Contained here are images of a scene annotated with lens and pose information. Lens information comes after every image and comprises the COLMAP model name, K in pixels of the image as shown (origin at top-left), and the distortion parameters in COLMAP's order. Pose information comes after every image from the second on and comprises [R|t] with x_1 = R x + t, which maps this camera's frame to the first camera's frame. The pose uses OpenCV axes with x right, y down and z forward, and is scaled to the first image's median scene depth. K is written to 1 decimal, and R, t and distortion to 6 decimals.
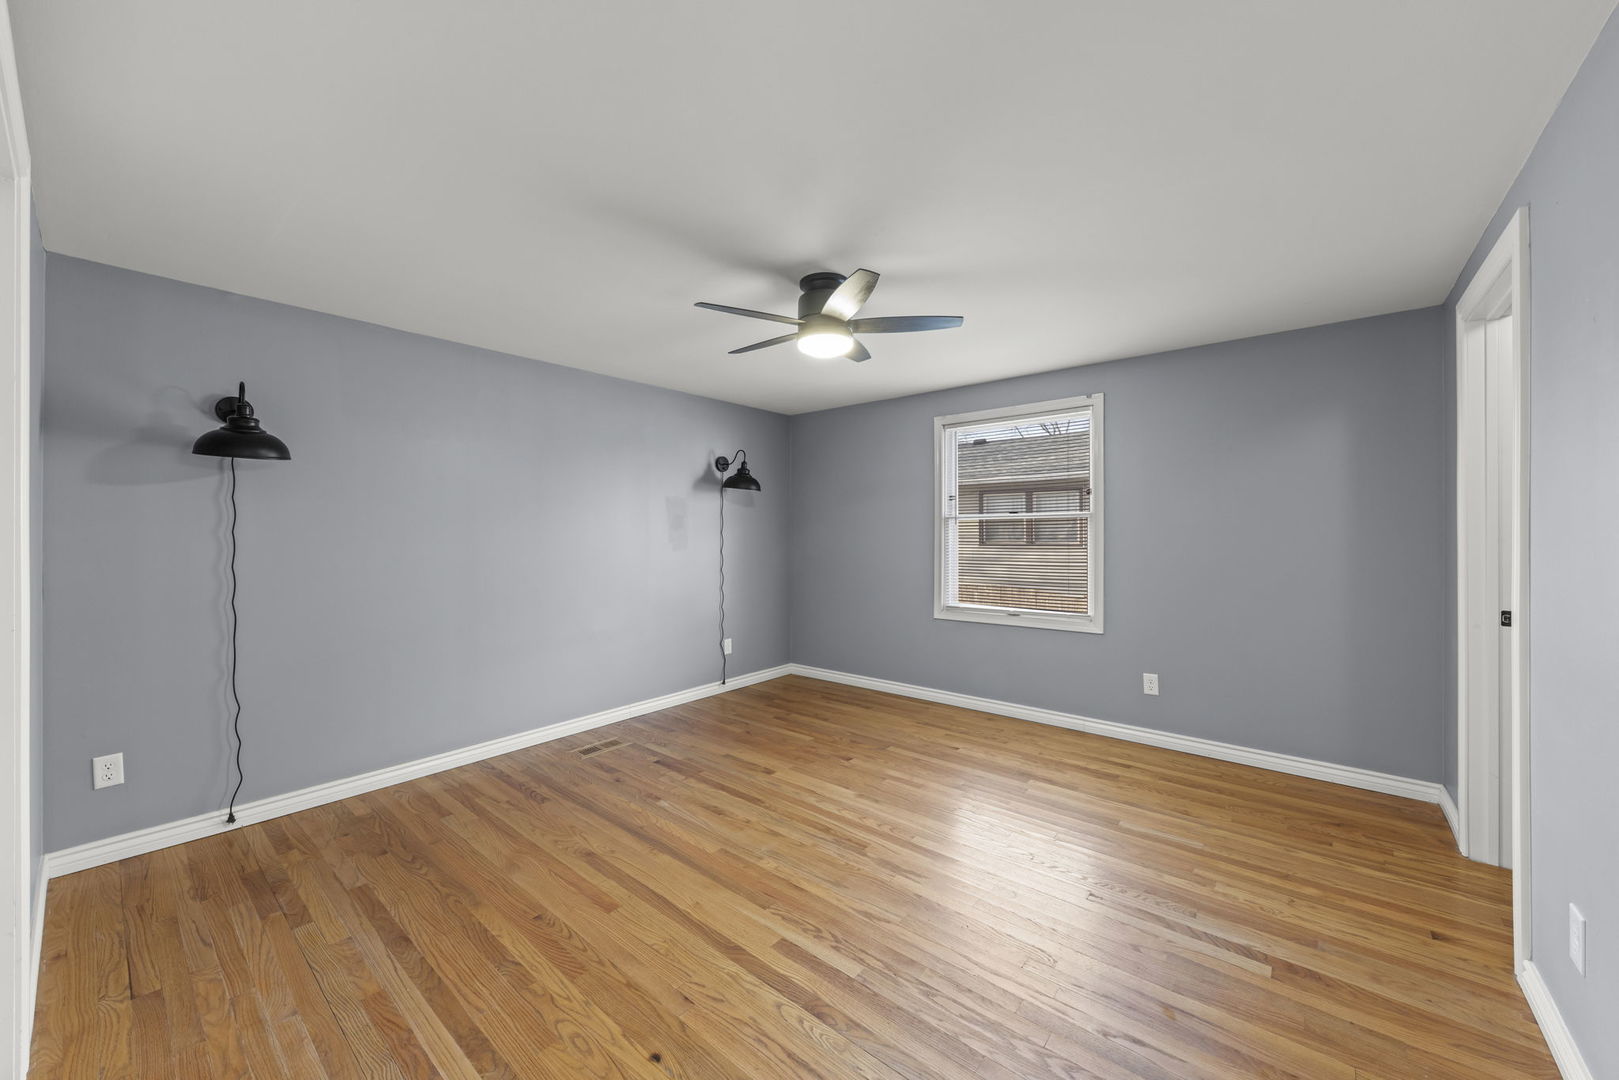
lens RADIAL K [[613.7, 0, 807.8], [0, 613.7, 534.4], [0, 0, 1]] dist [-0.003465, -0.000815]
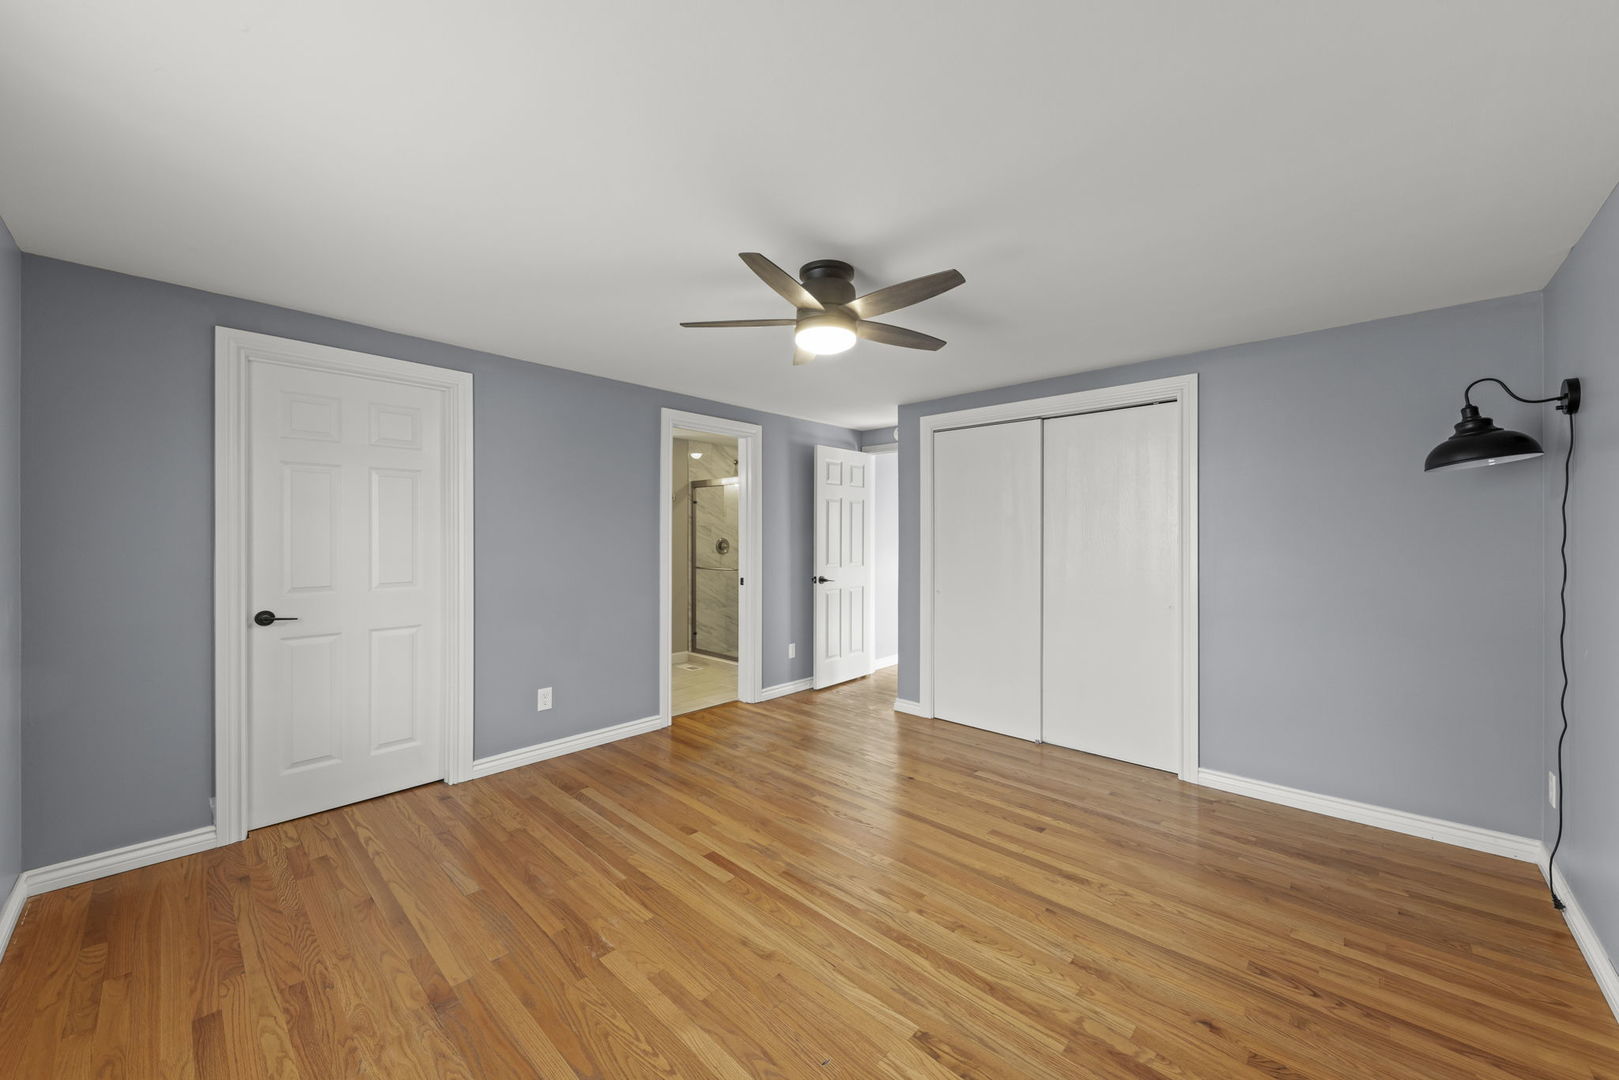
lens RADIAL K [[613.7, 0, 806.9], [0, 613.7, 538.1], [0, 0, 1]] dist [-0.003465, -0.000815]
pose [[-0.998217, -0.003192, 0.059599, 0.003000], [-0.002954, 0.999987, 0.004088, -0.021082], [-0.059611, 0.003905, -0.998214, 1.948202]]
